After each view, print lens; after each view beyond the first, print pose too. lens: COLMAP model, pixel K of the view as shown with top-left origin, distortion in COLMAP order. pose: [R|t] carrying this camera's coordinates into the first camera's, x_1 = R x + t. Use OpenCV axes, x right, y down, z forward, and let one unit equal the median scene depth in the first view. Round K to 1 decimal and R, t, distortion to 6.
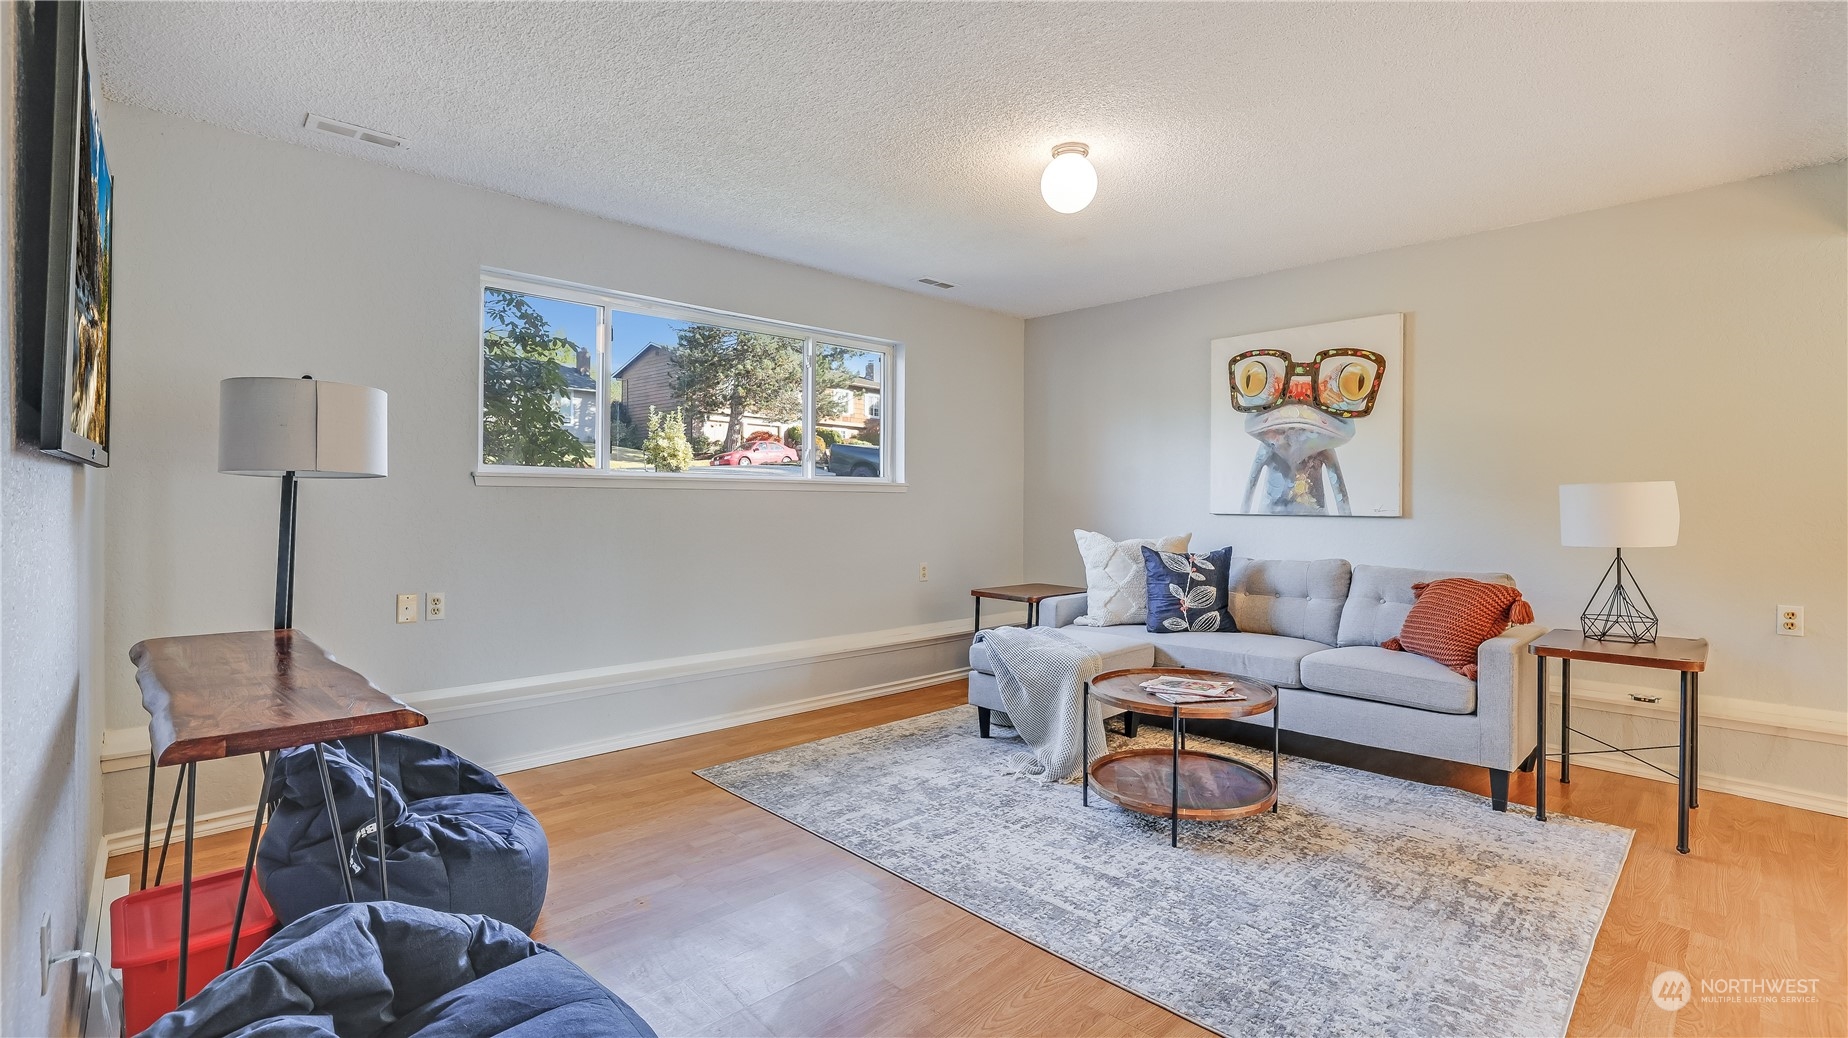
lens RADIAL K [[814.0, 0, 925.6], [0, 814.0, 507.2], [0, 0, 1]] dist [-0.033452, 0.004619]
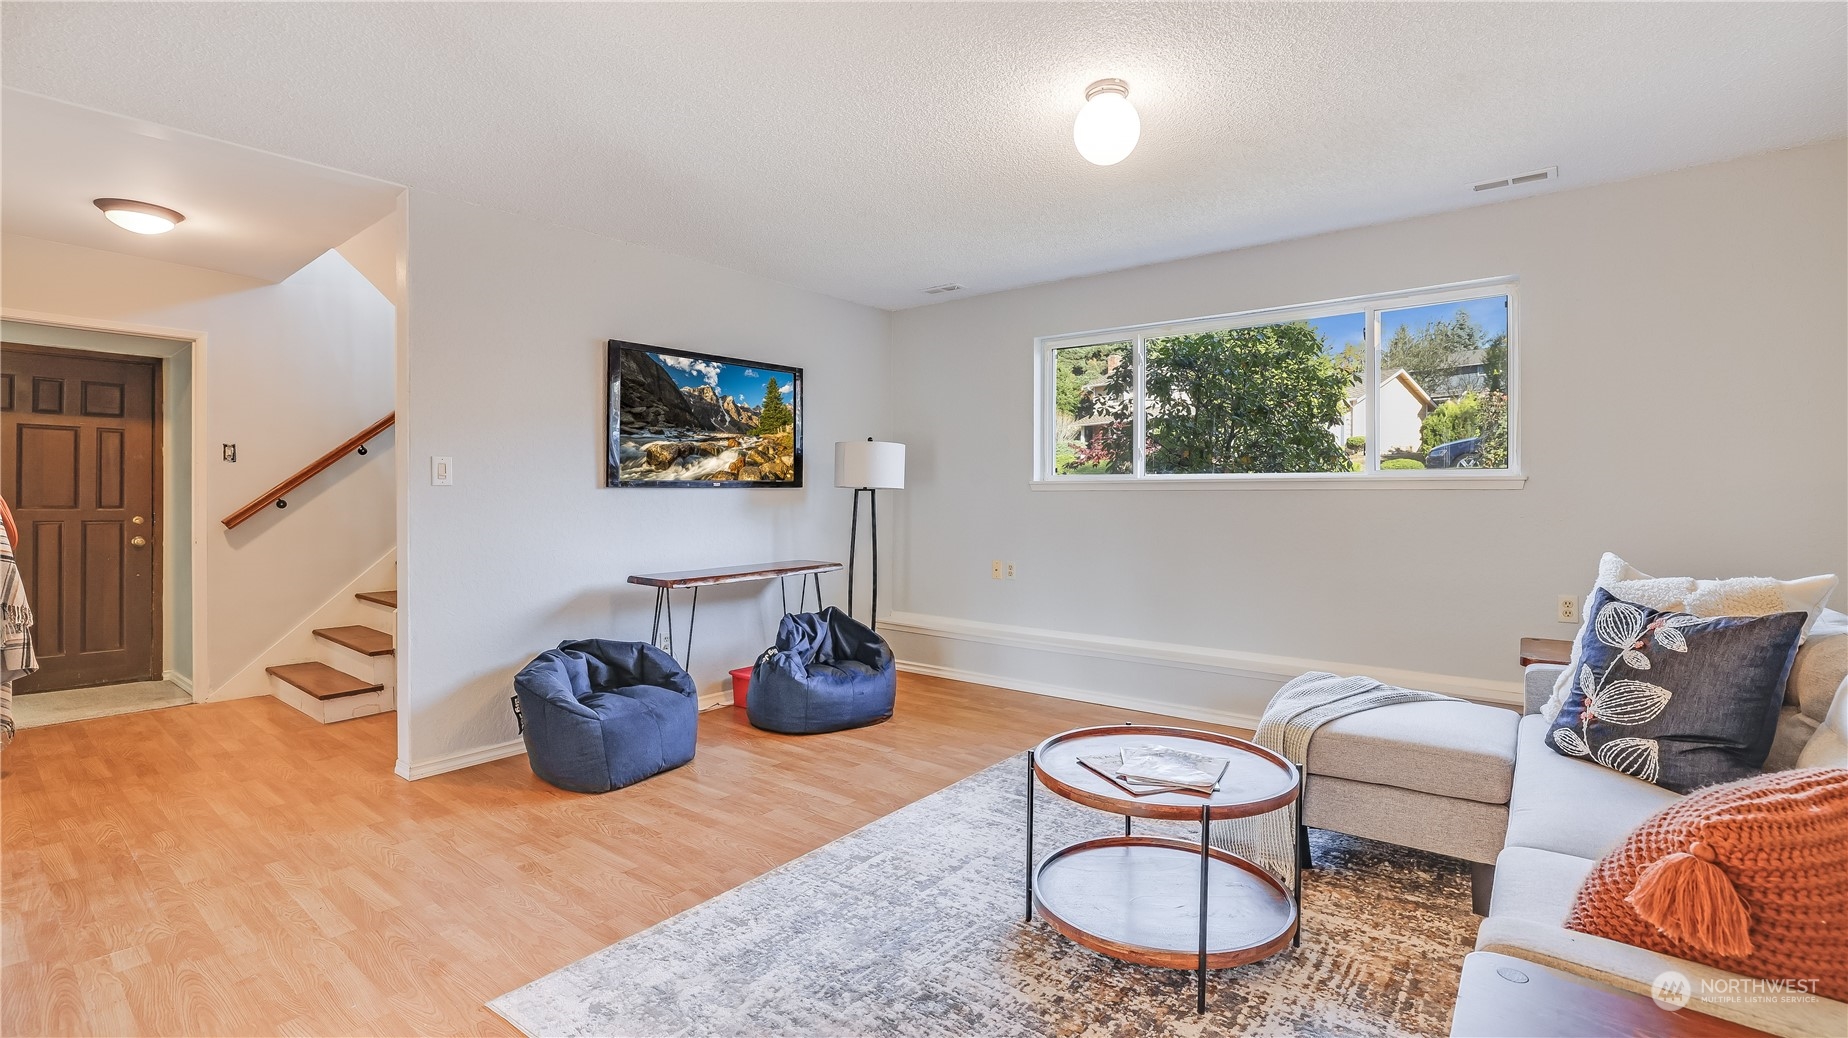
lens RADIAL K [[814.0, 0, 921.5], [0, 814.0, 503.2], [0, 0, 1]] dist [-0.033452, 0.004619]
pose [[0.132917, 0.000966, -0.991127, 0.676168], [-0.009178, 0.999958, -0.000256, -0.002015], [0.991085, 0.009130, 0.132920, 0.475095]]
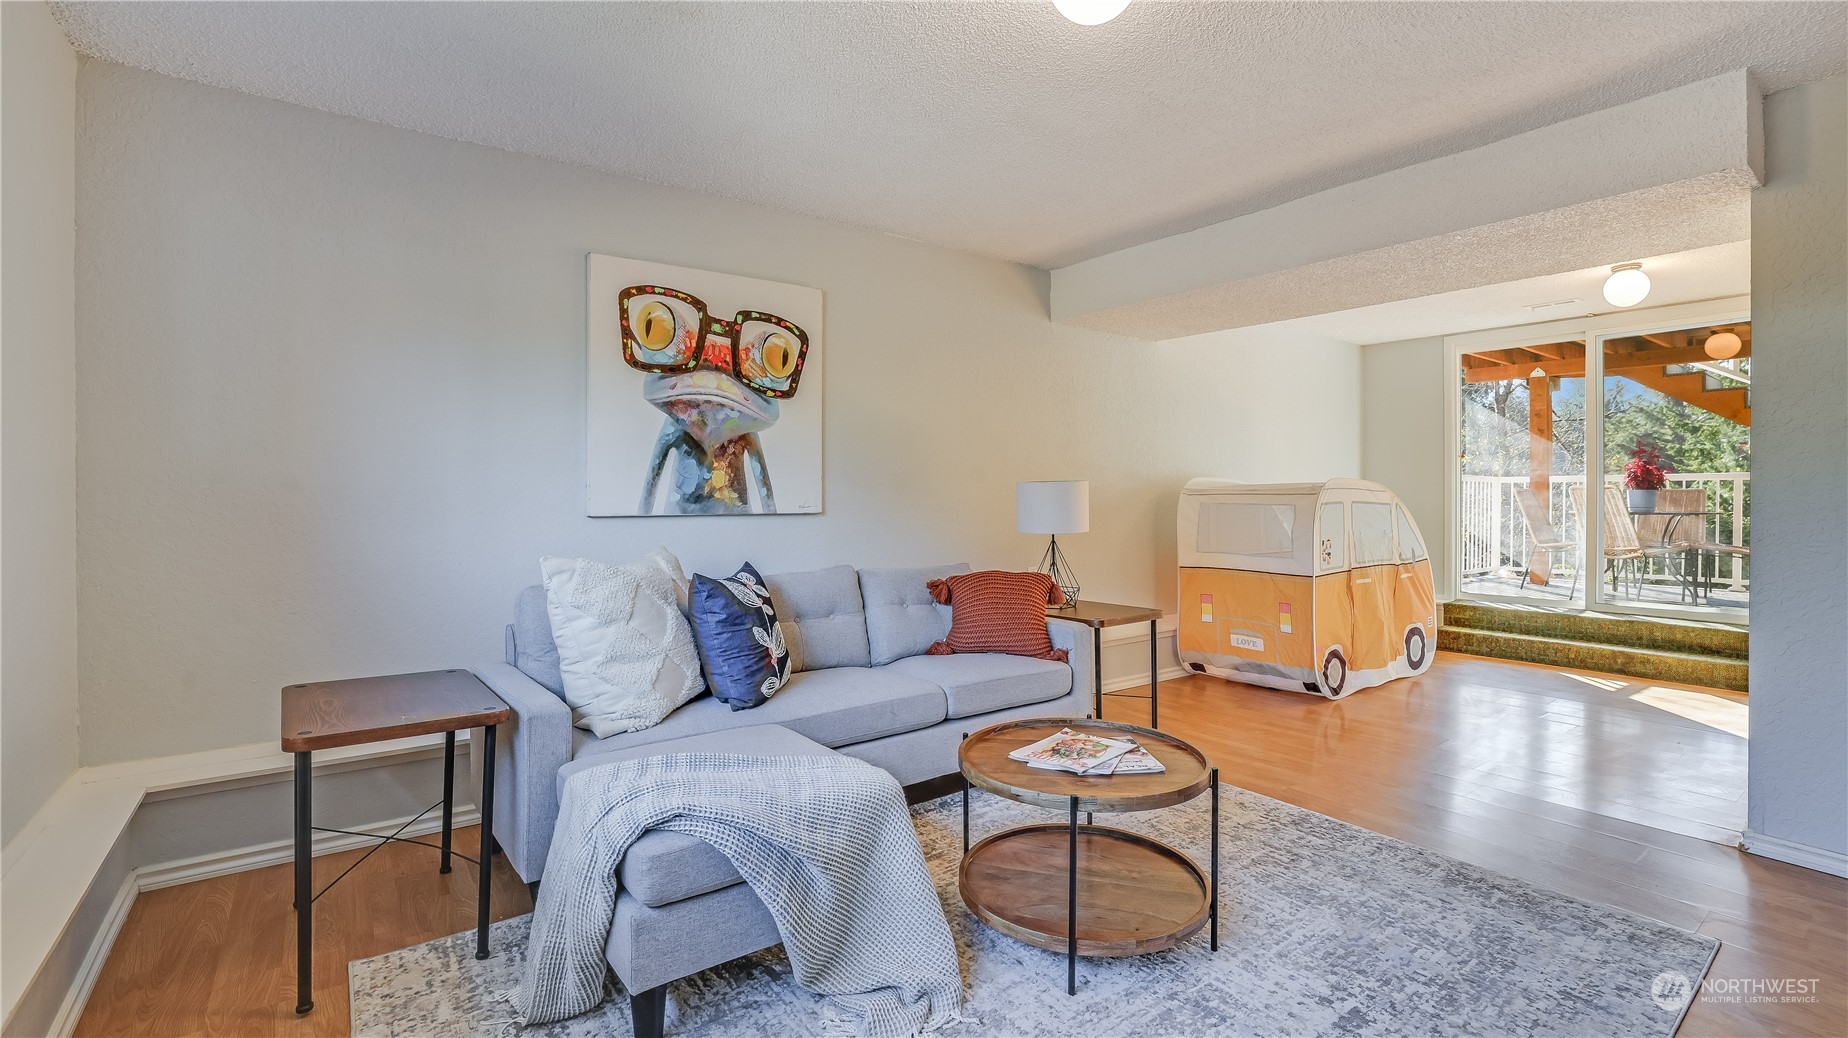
lens RADIAL K [[814.0, 0, 925.6], [0, 814.0, 506.3], [0, 0, 1]] dist [-0.033452, 0.004619]
pose [[0.133500, -0.018784, 0.990871, -0.291207], [0.010231, 0.999793, 0.017575, -0.010190], [-0.990996, 0.007791, 0.133665, 0.713277]]
